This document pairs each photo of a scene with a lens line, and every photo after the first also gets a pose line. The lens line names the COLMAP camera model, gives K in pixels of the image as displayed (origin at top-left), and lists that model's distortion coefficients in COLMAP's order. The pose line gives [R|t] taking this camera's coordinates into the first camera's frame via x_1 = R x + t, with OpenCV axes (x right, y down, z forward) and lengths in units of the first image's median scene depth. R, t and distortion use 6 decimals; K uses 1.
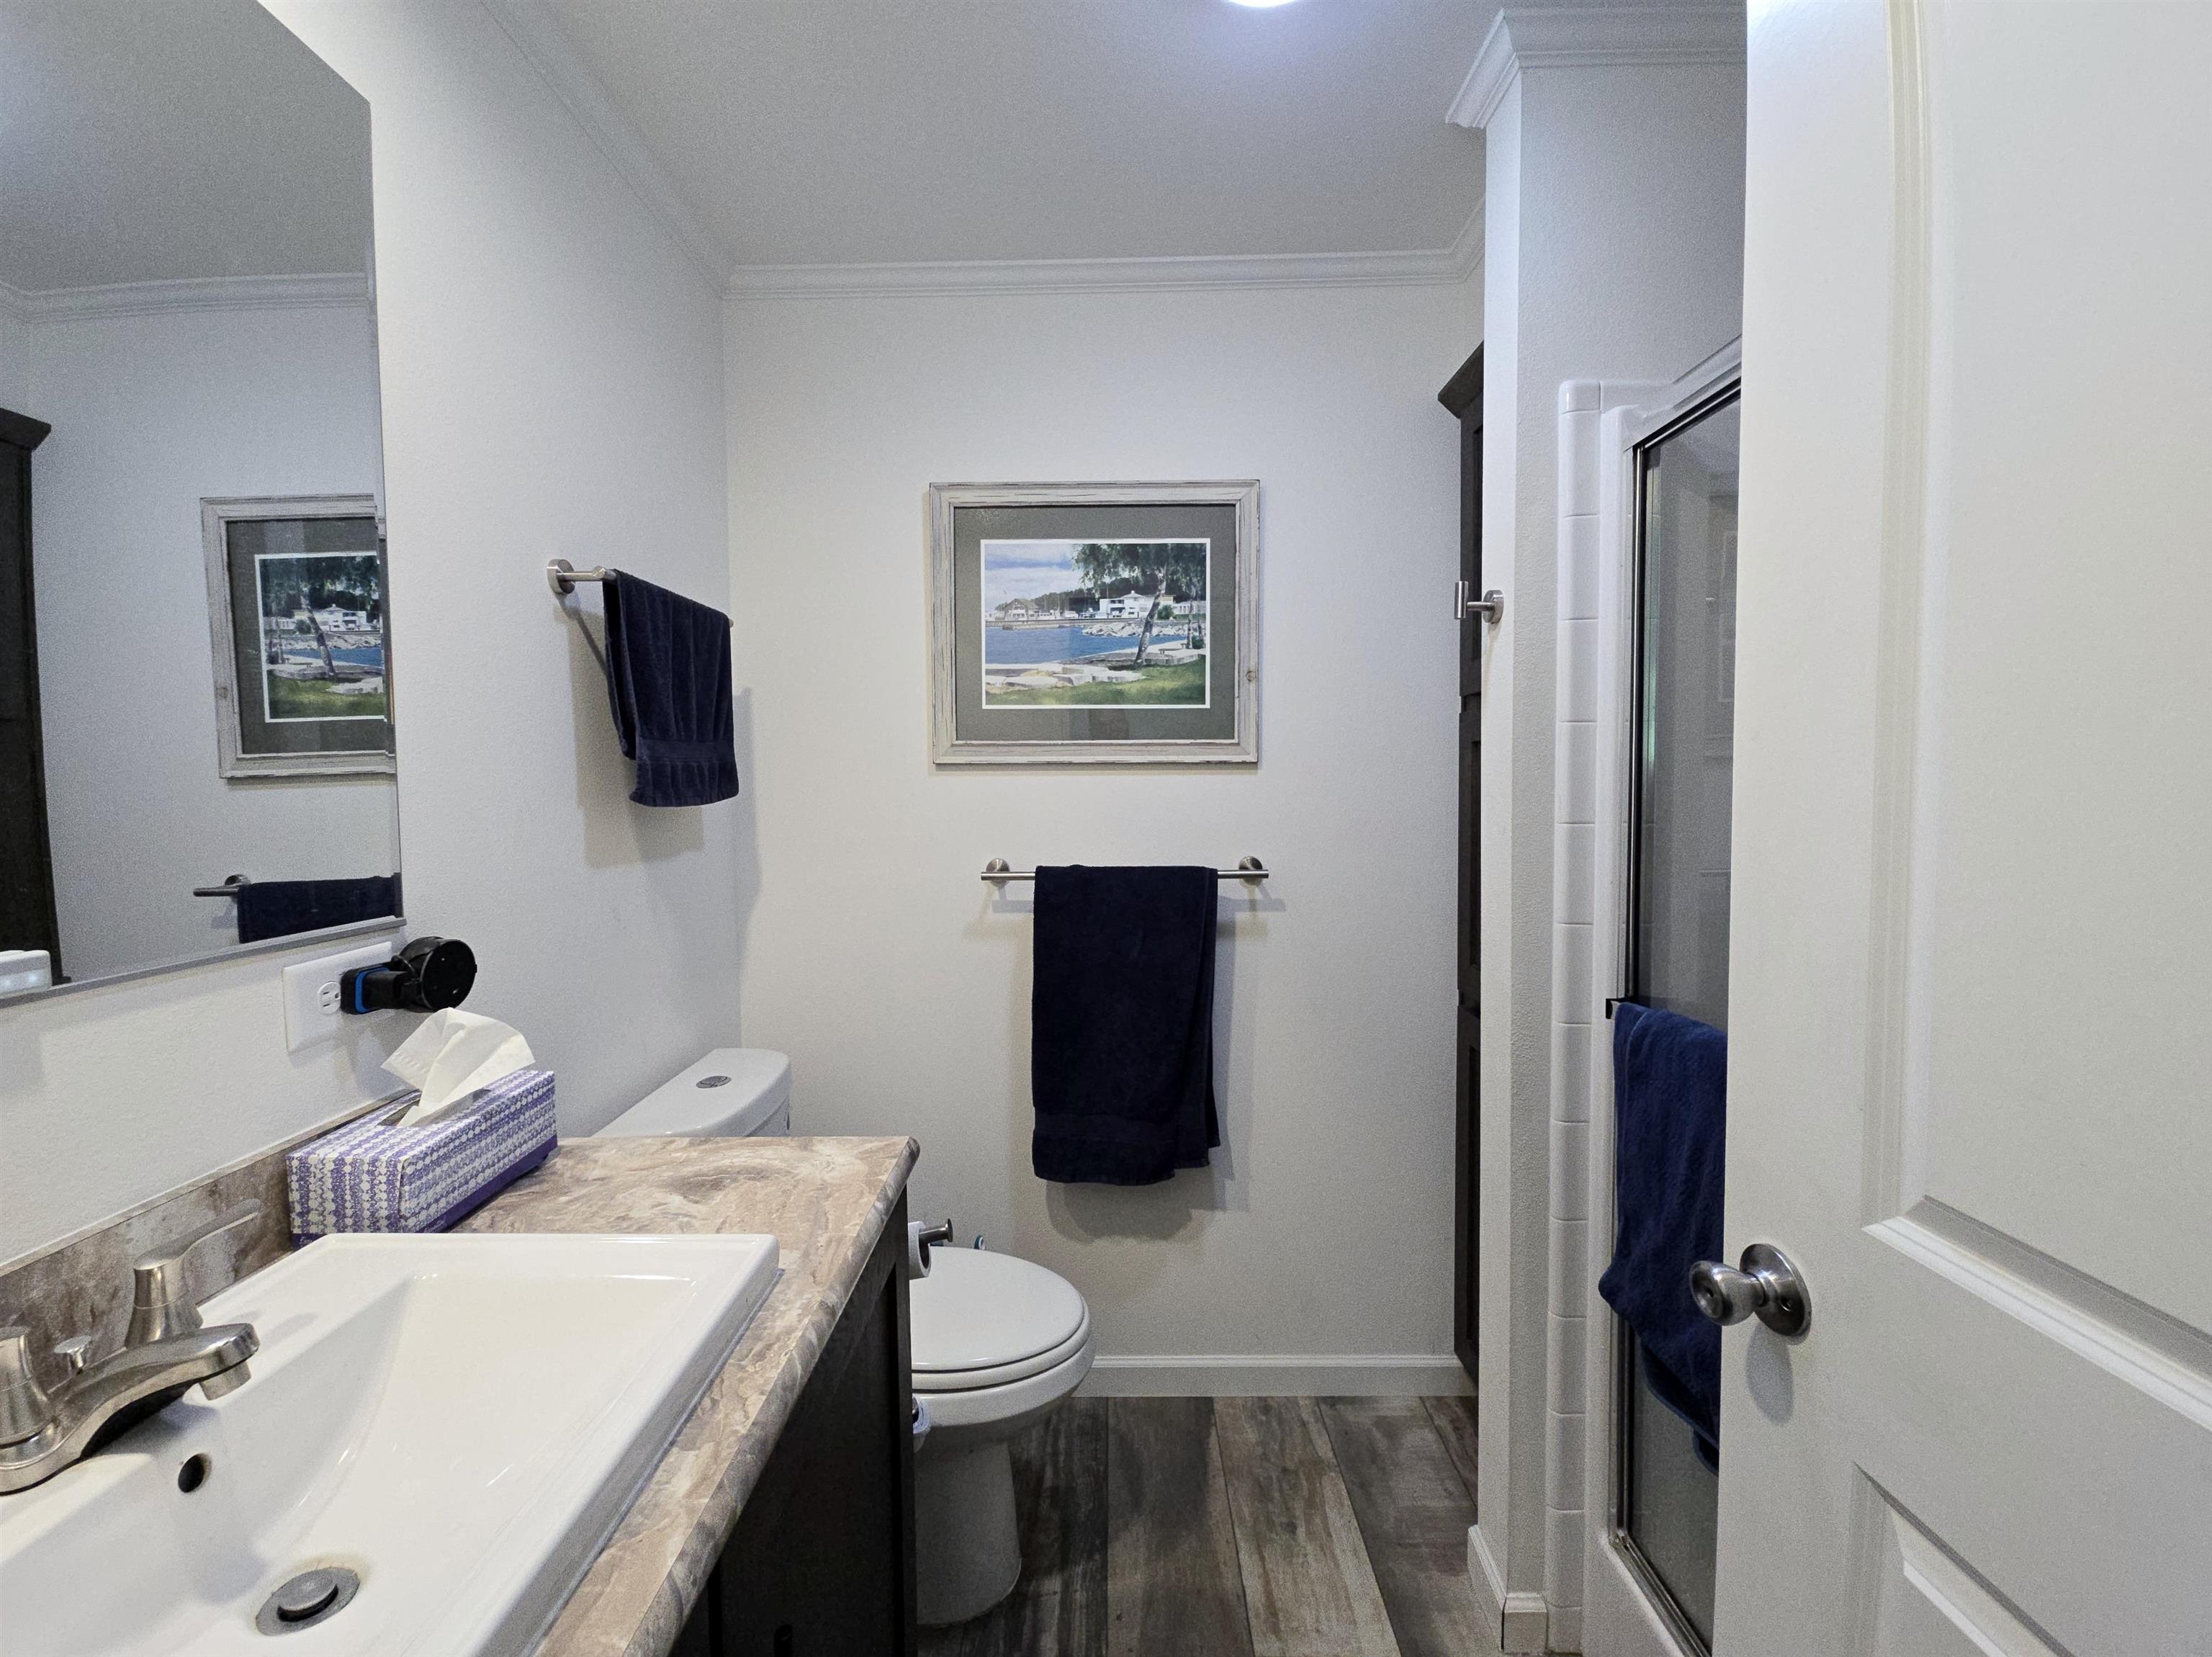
lens RADIAL K [[899.8, 0, 1094.8], [0, 899.8, 829.9], [0, 0, 1]] dist [-0.002291, -0.003338]
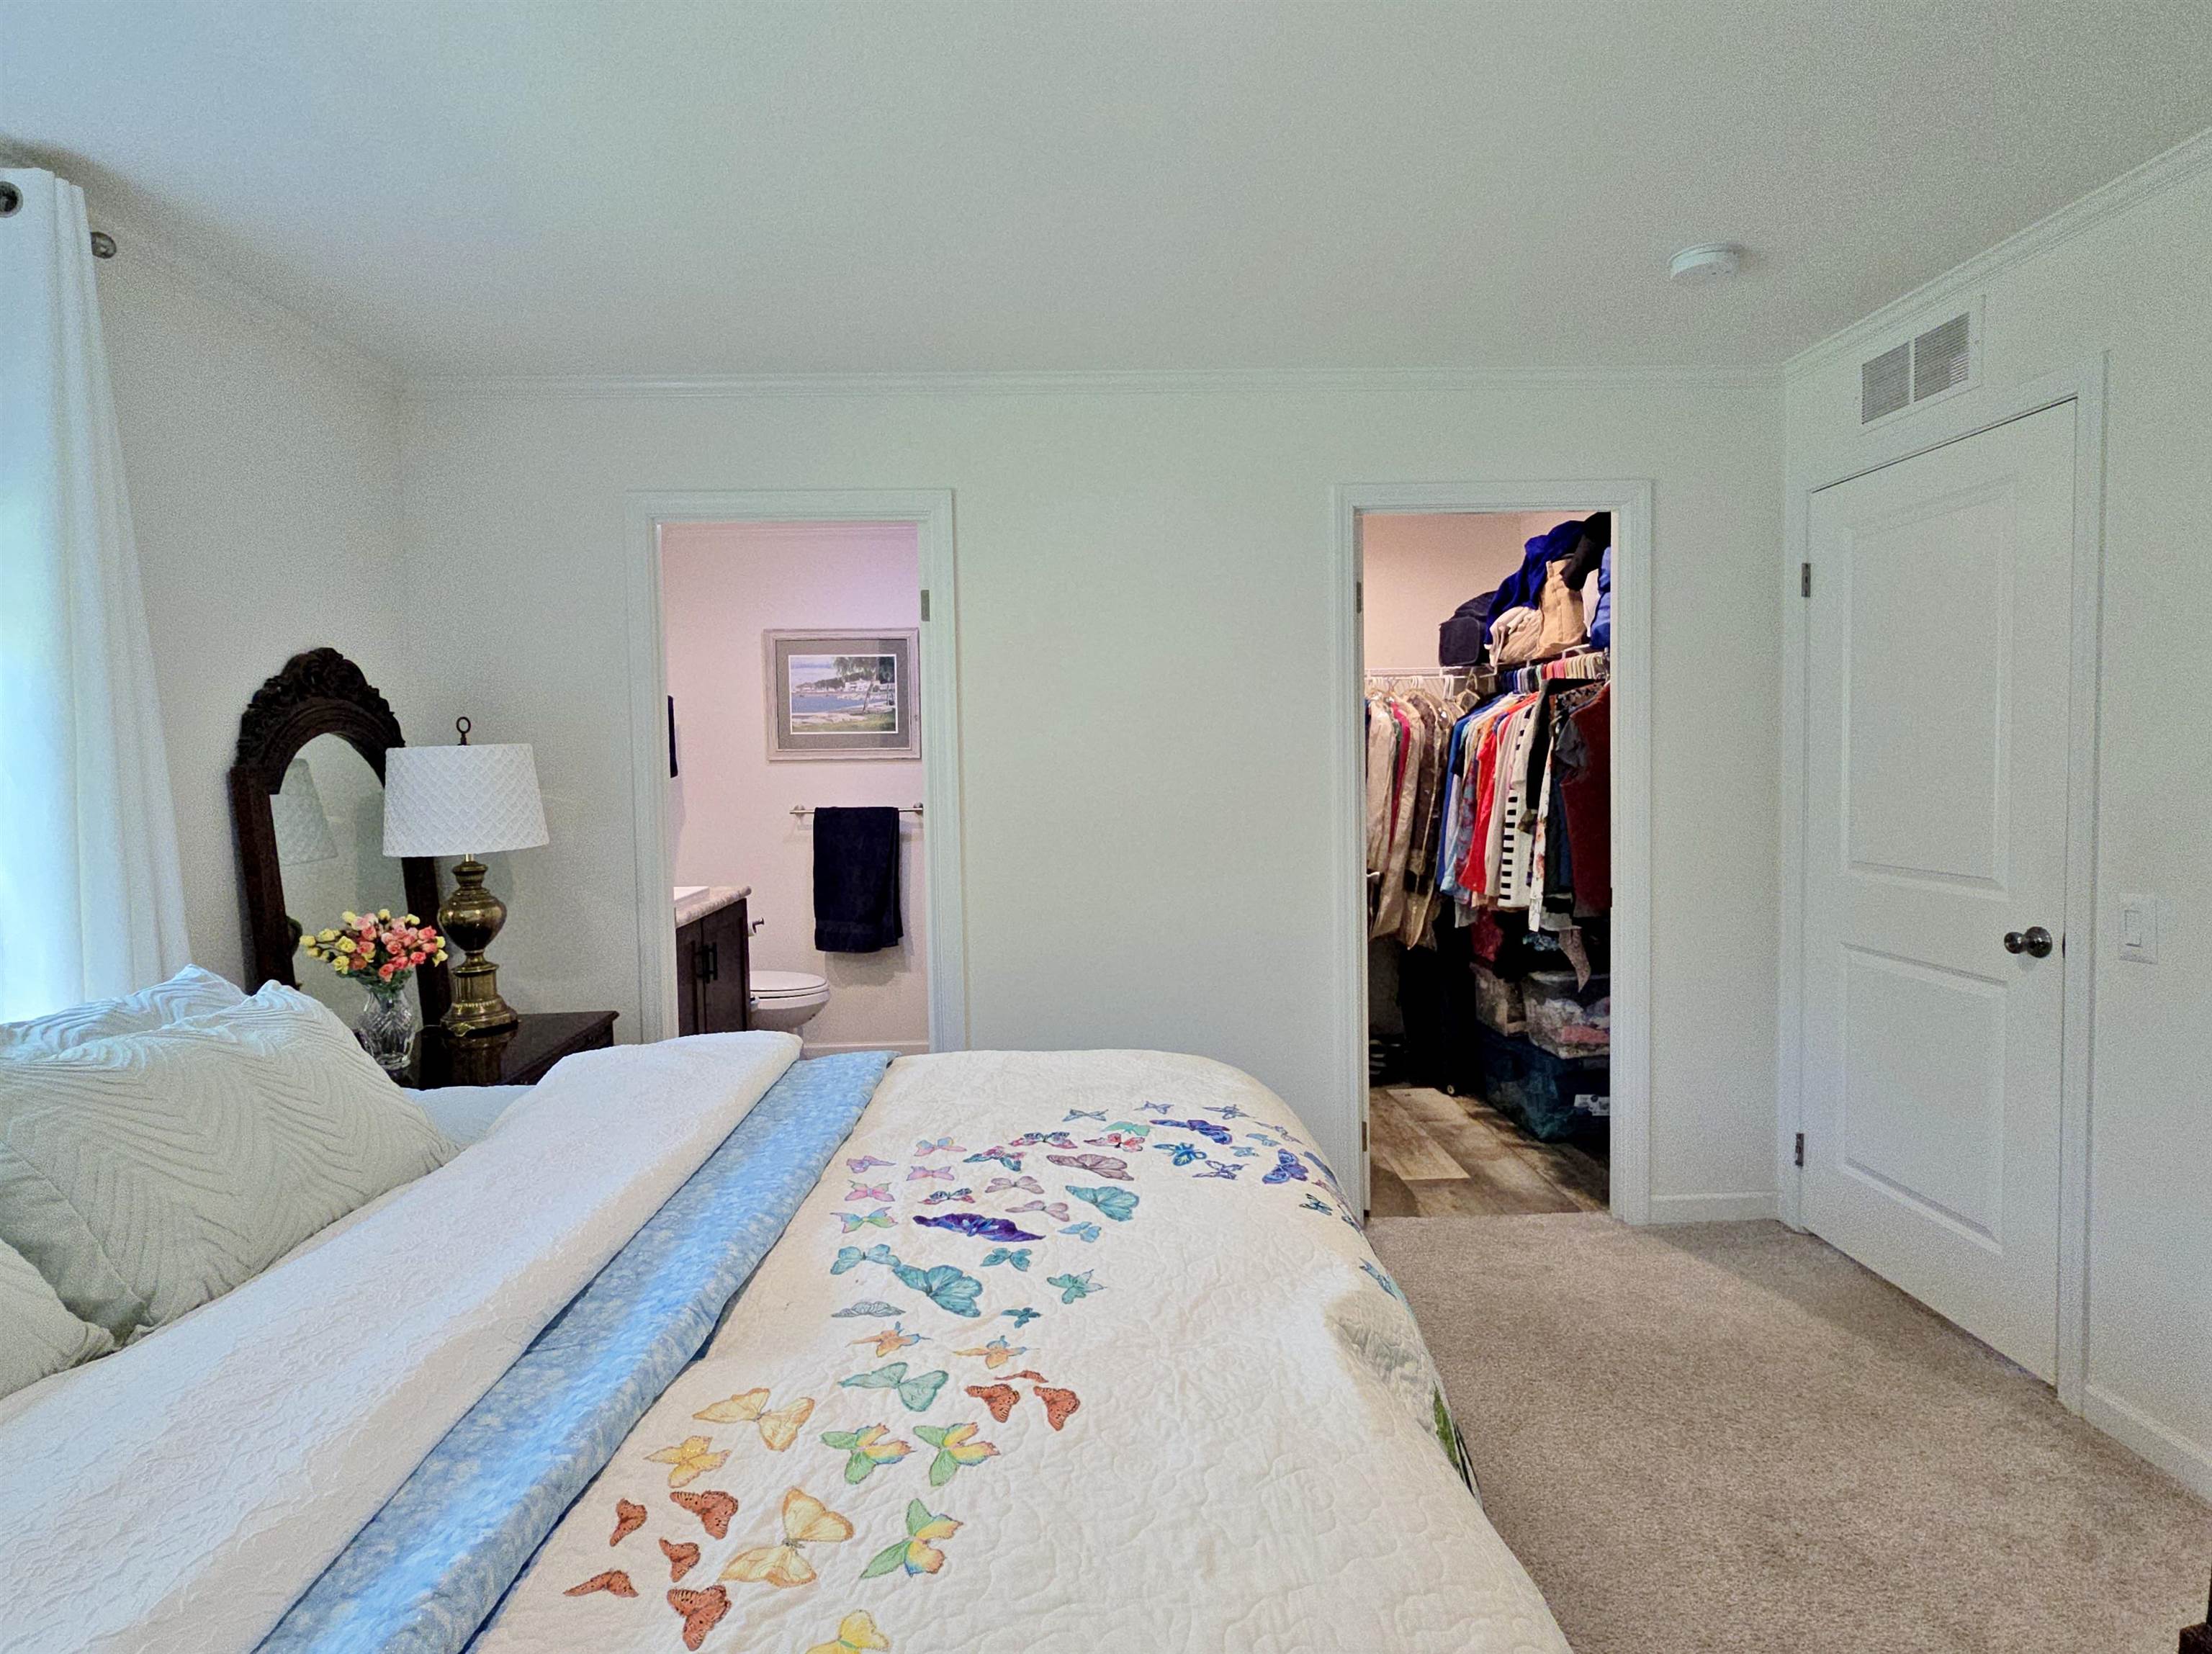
lens RADIAL K [[1131.9, 0, 1093.5], [0, 1131.9, 816.9], [0, 0, 1]] dist [-0.001249, 0.001501]
pose [[0.999248, -0.010241, 0.037396, 0.489871], [0.010196, 0.999947, 0.001374, 0.064311], [-0.037408, -0.000992, 0.999300, -1.701954]]
